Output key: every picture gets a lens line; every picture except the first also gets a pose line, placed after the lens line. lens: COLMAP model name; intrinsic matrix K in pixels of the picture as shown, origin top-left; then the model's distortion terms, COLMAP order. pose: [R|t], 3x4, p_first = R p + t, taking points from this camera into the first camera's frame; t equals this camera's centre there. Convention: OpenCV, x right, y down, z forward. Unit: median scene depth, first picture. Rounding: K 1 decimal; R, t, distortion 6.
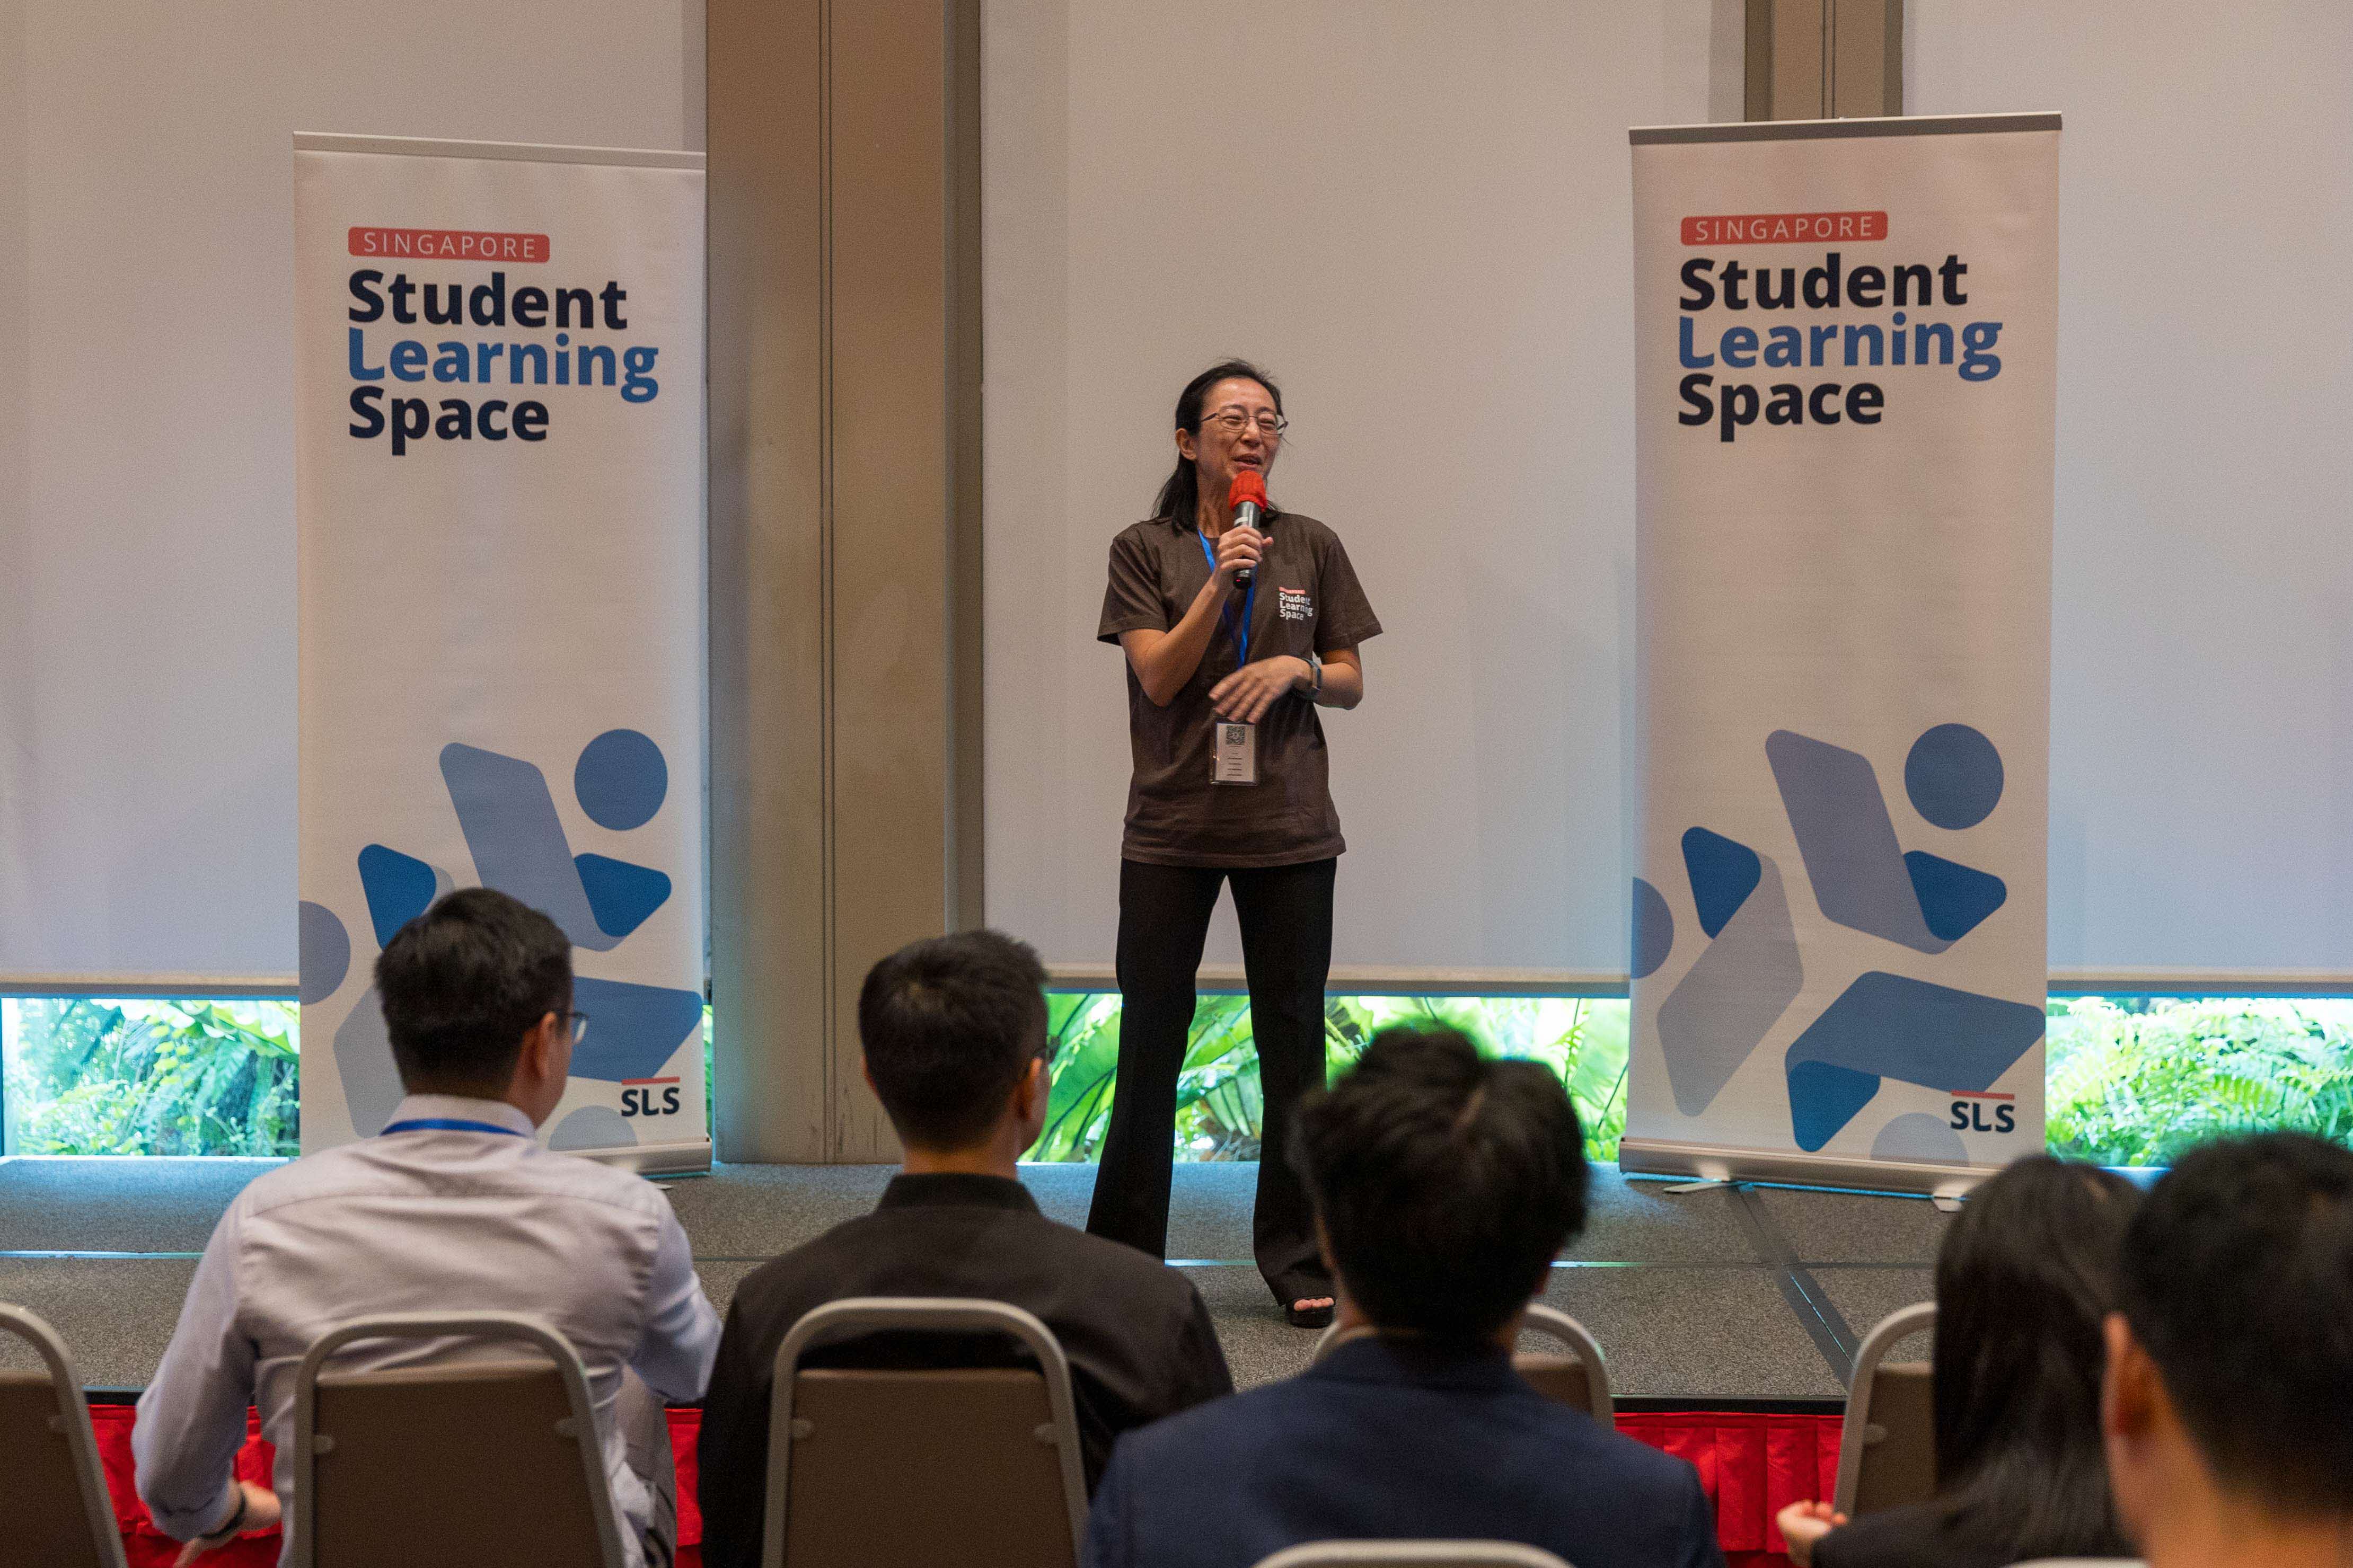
lens RADIAL K [[4860.0, 0, 1176.5], [0, 4860.0, 784.0], [0, 0, 1]] dist [0.606704, -0.133452]
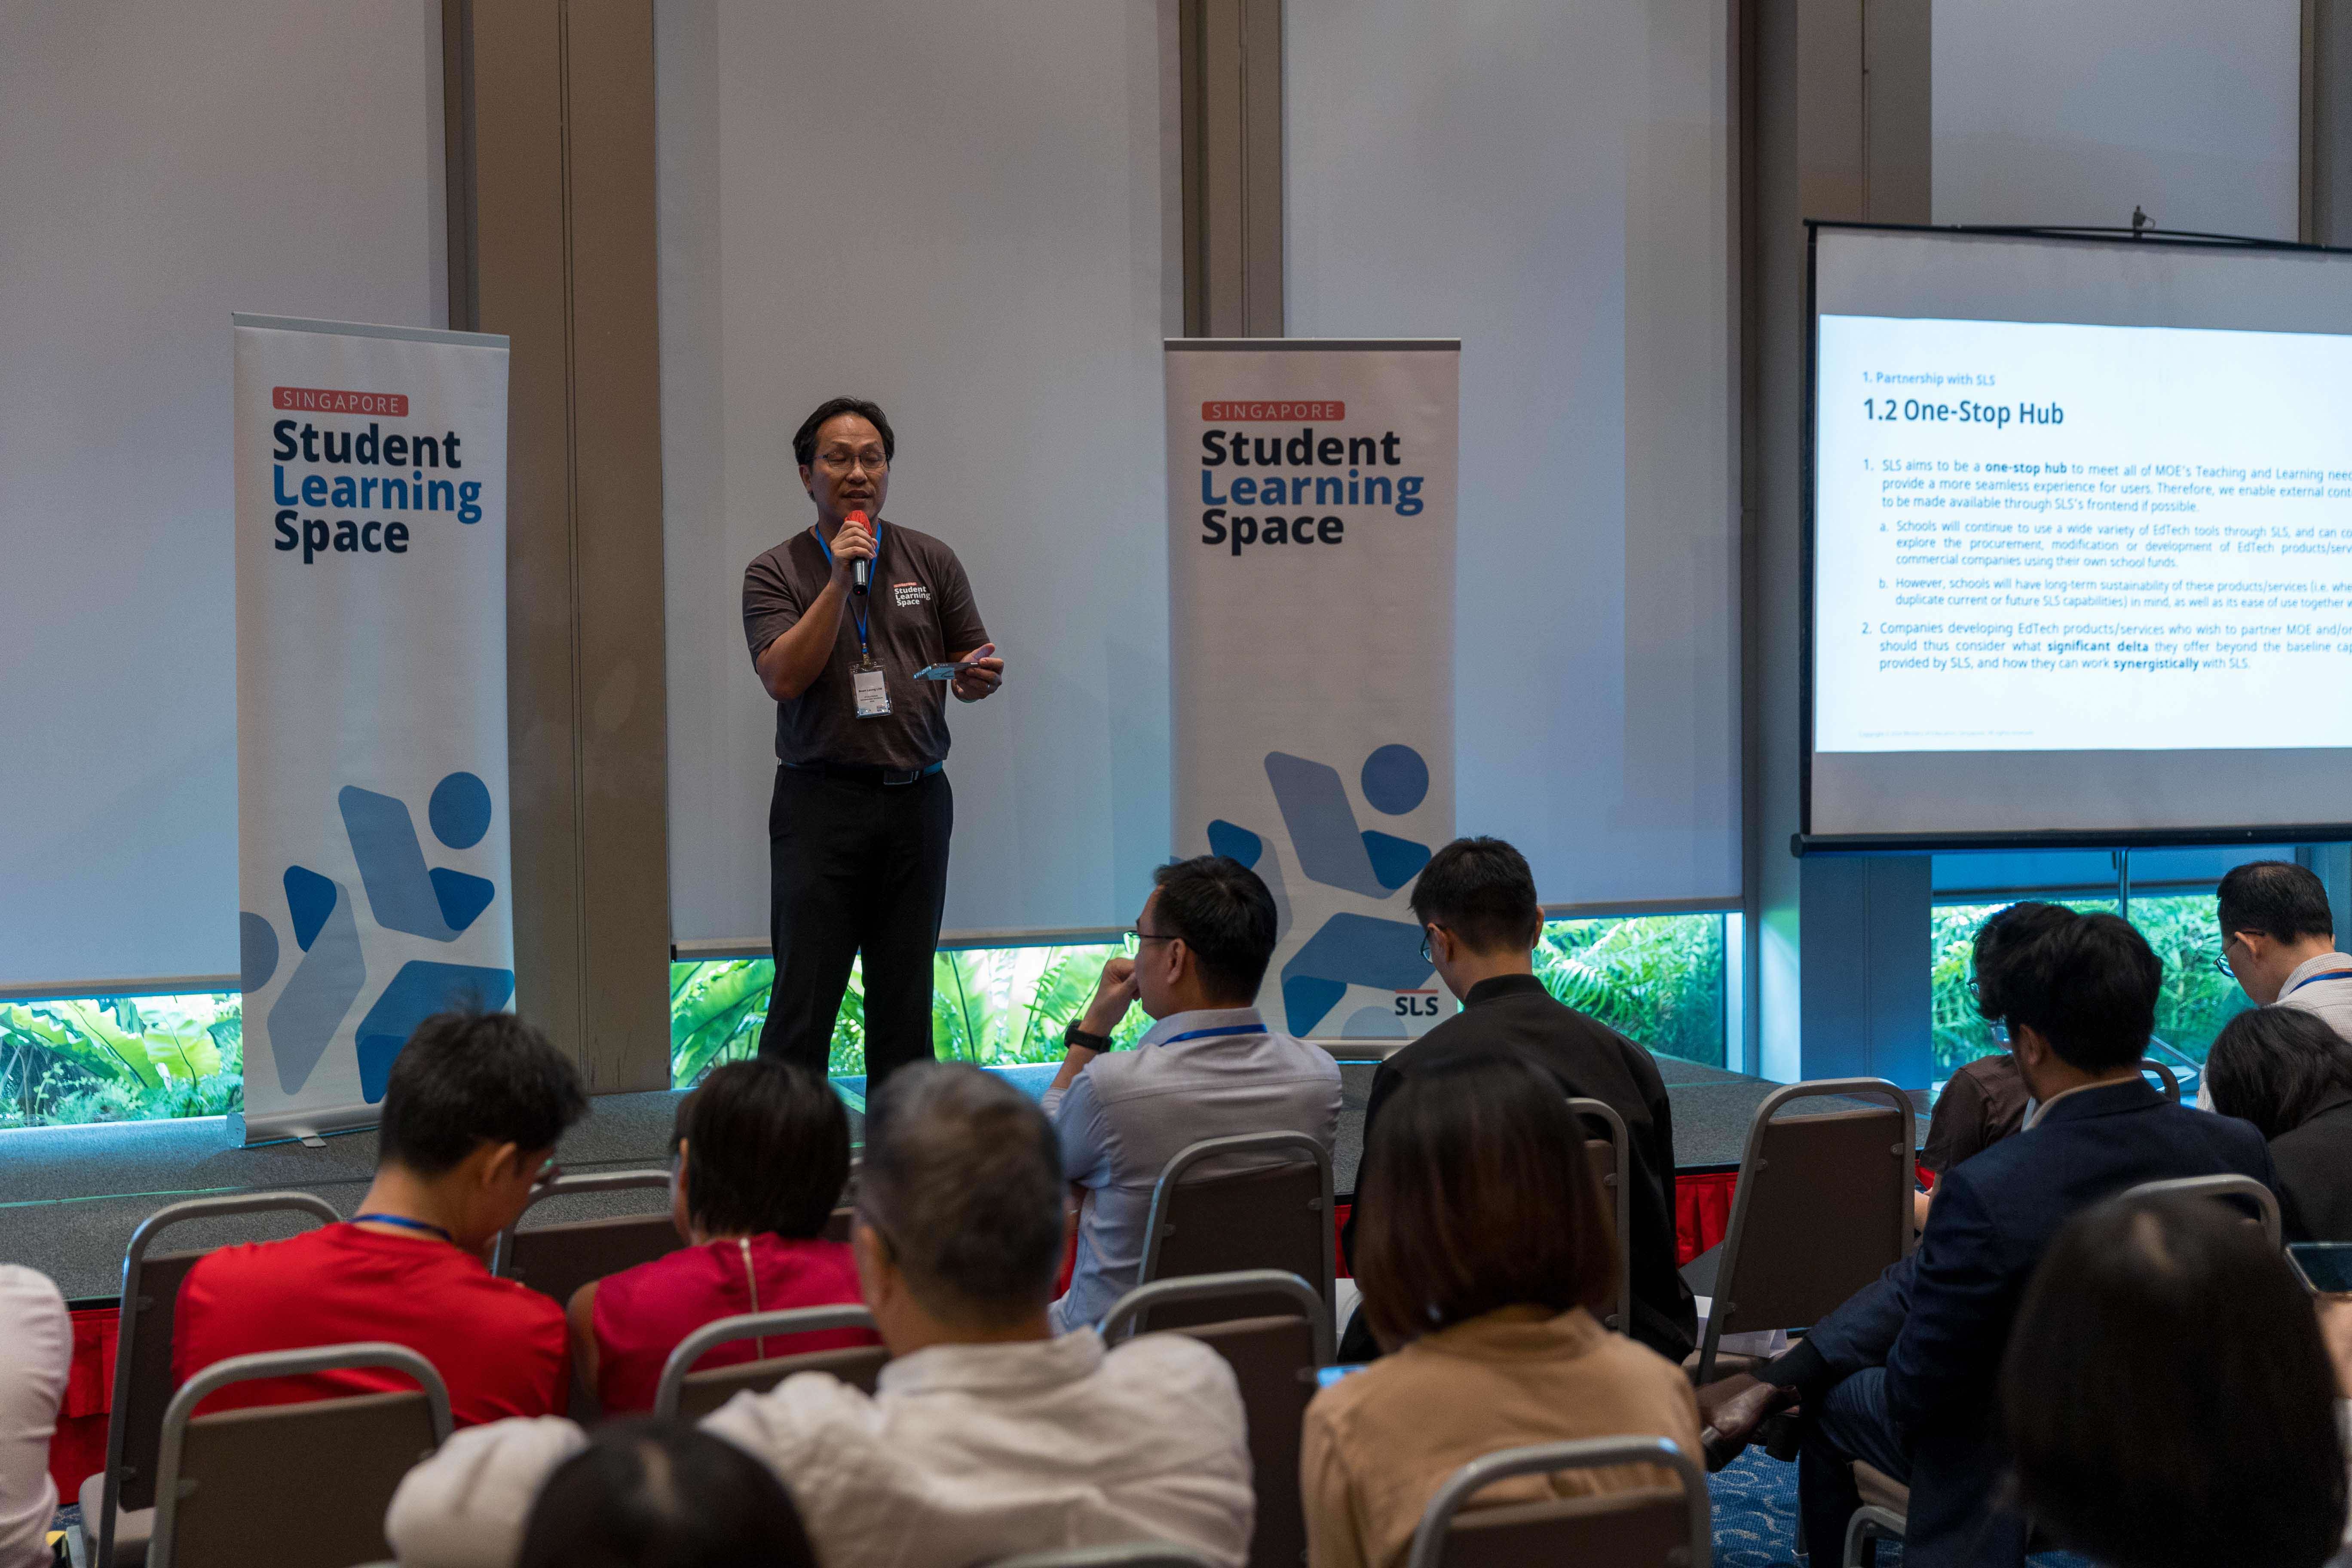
lens RADIAL K [[3624.2, 0, 1176.0], [0, 3624.2, 784.0], [0, 0, 1]] dist [0.605700, 0.083473]
pose [[0.920820, -0.027729, 0.389001, -0.329571], [0.032228, 0.999468, -0.005045, 0.003203], [-0.388654, 0.017182, 0.921224, 0.011151]]
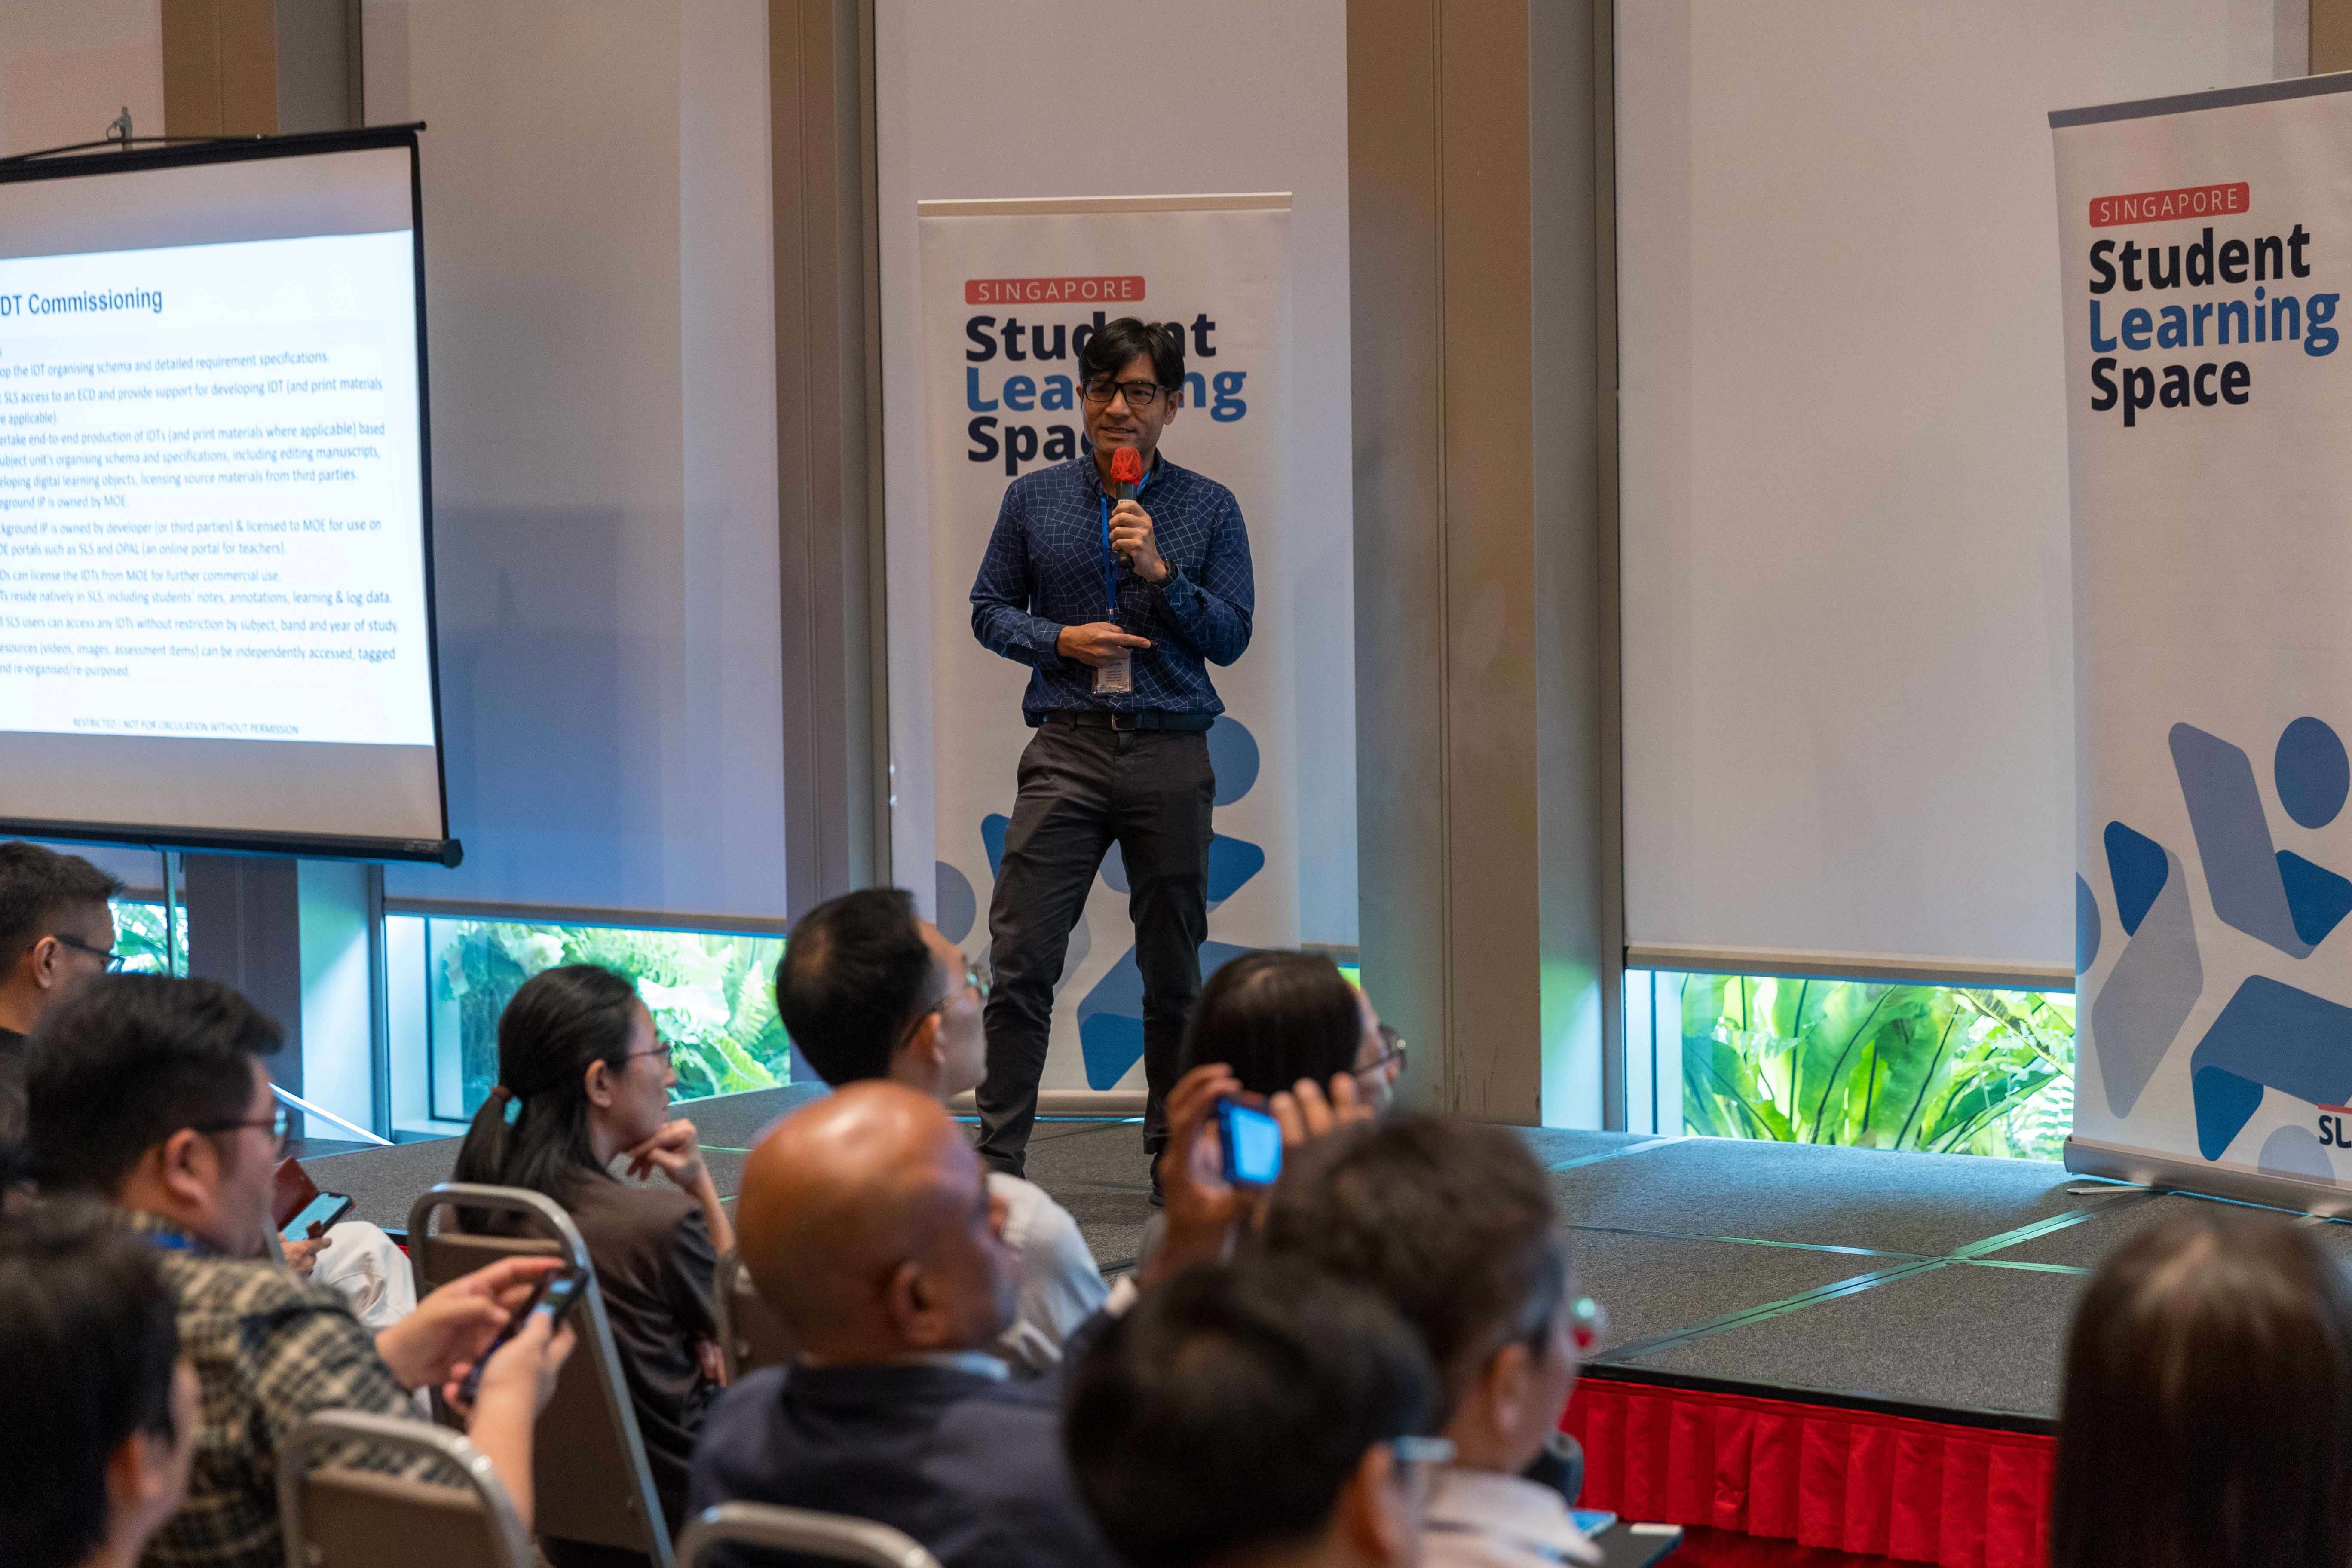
lens RADIAL K [[5450.1, 0, 1176.0], [0, 5450.1, 784.0], [0, 0, 1]] dist [0.445493, 11.591342]
pose [[0.823404, 0.014428, -0.567272, 0.592015], [-0.012023, 0.999896, 0.007980, -0.005381], [0.567329, 0.000250, 0.823492, -0.022968]]
